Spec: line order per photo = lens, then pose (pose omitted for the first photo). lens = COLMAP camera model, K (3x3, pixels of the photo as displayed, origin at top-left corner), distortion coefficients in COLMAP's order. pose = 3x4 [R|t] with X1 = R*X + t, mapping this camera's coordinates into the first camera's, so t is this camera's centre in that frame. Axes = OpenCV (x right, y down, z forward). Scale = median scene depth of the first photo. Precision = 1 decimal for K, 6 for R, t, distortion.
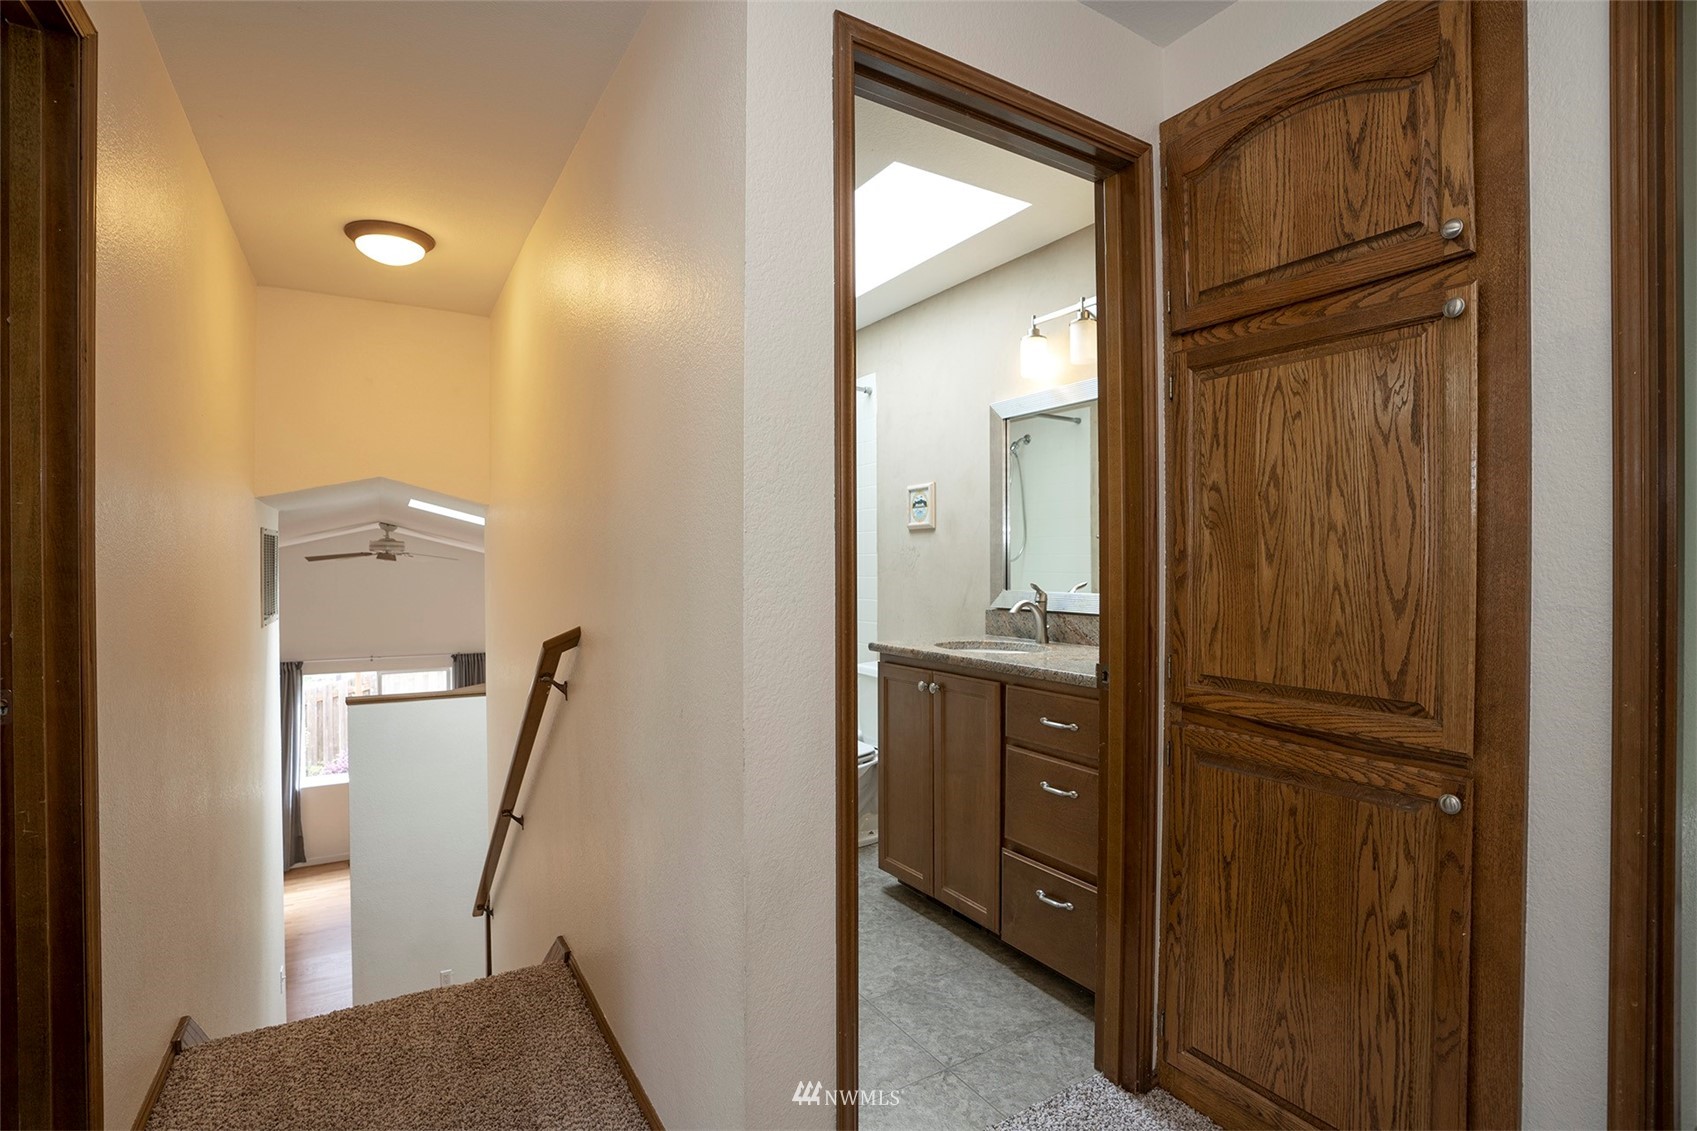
lens RADIAL K [[795.2, 0, 846.6], [0, 795.2, 570.5], [0, 0, 1]] dist [-0.044441, 0.011867]
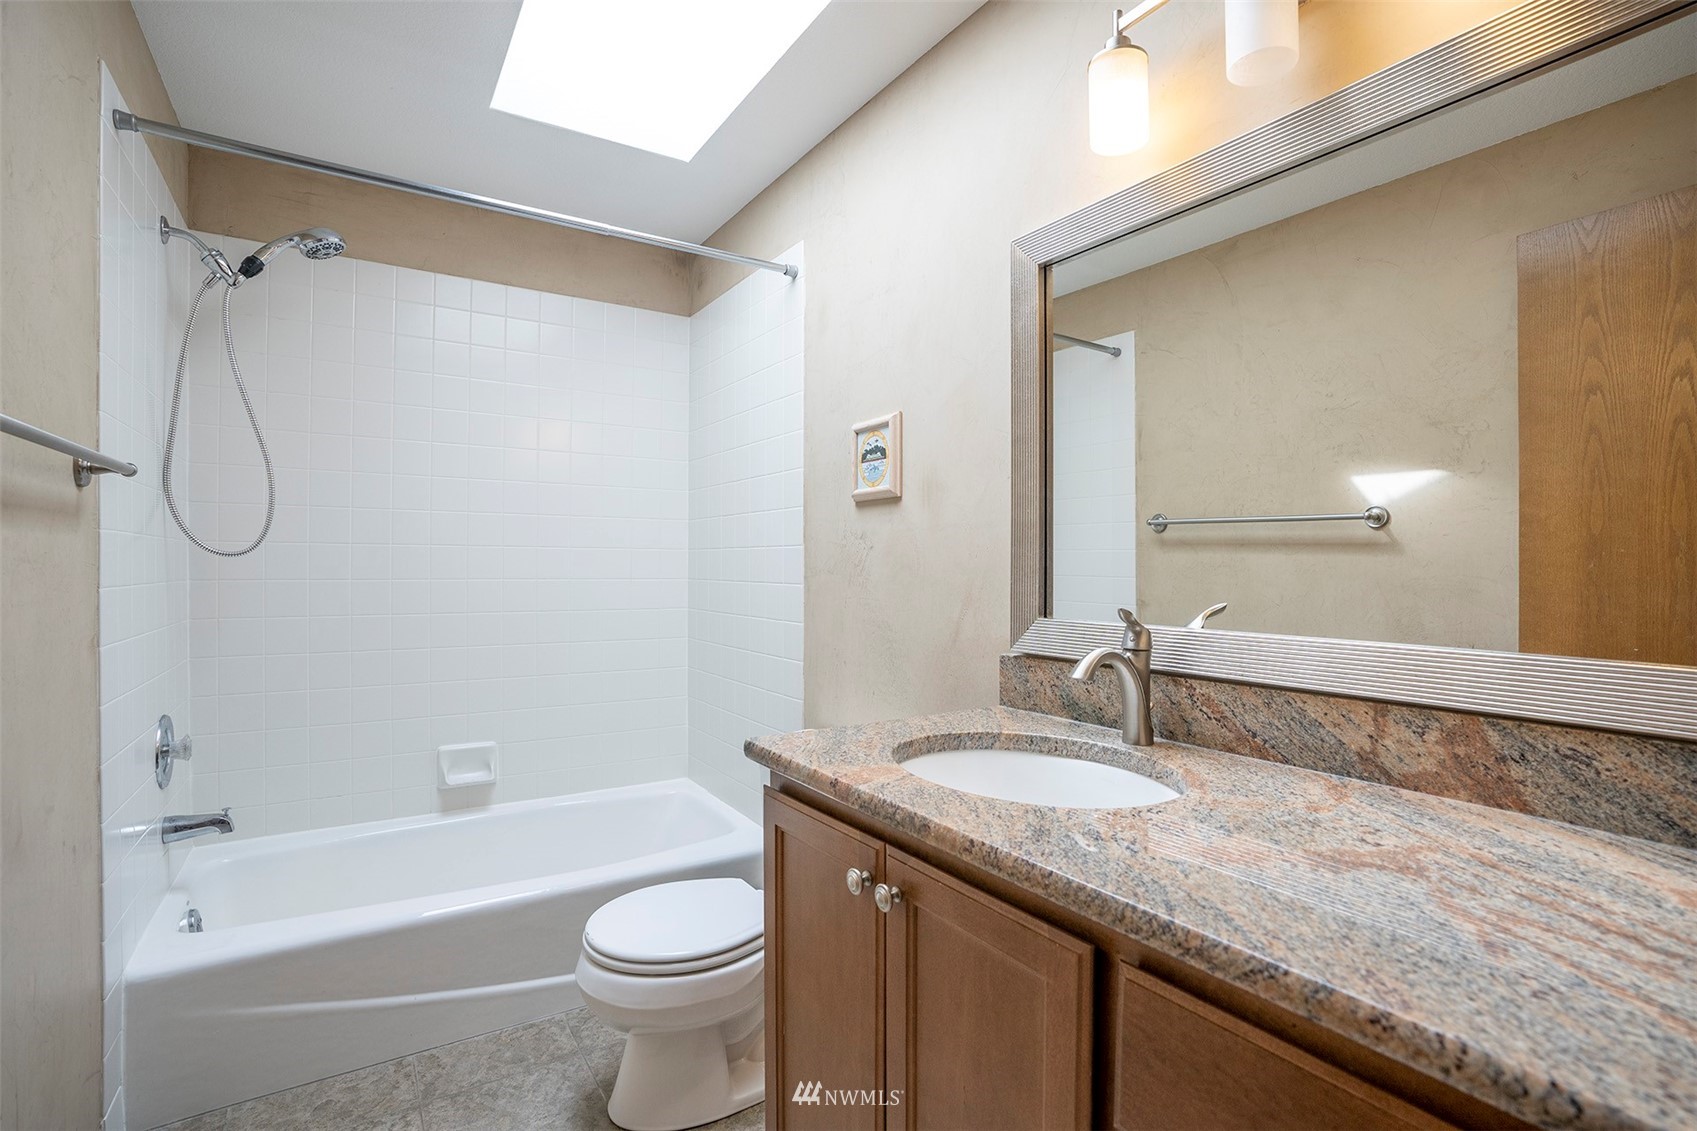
lens RADIAL K [[795.2, 0, 845.0], [0, 795.2, 569.1], [0, 0, 1]] dist [-0.044441, 0.011867]
pose [[0.999591, 0.002580, 0.028482, 0.071516], [-0.002545, 0.999996, -0.001251, -0.003903], [-0.028485, 0.001178, 0.999594, 0.568146]]
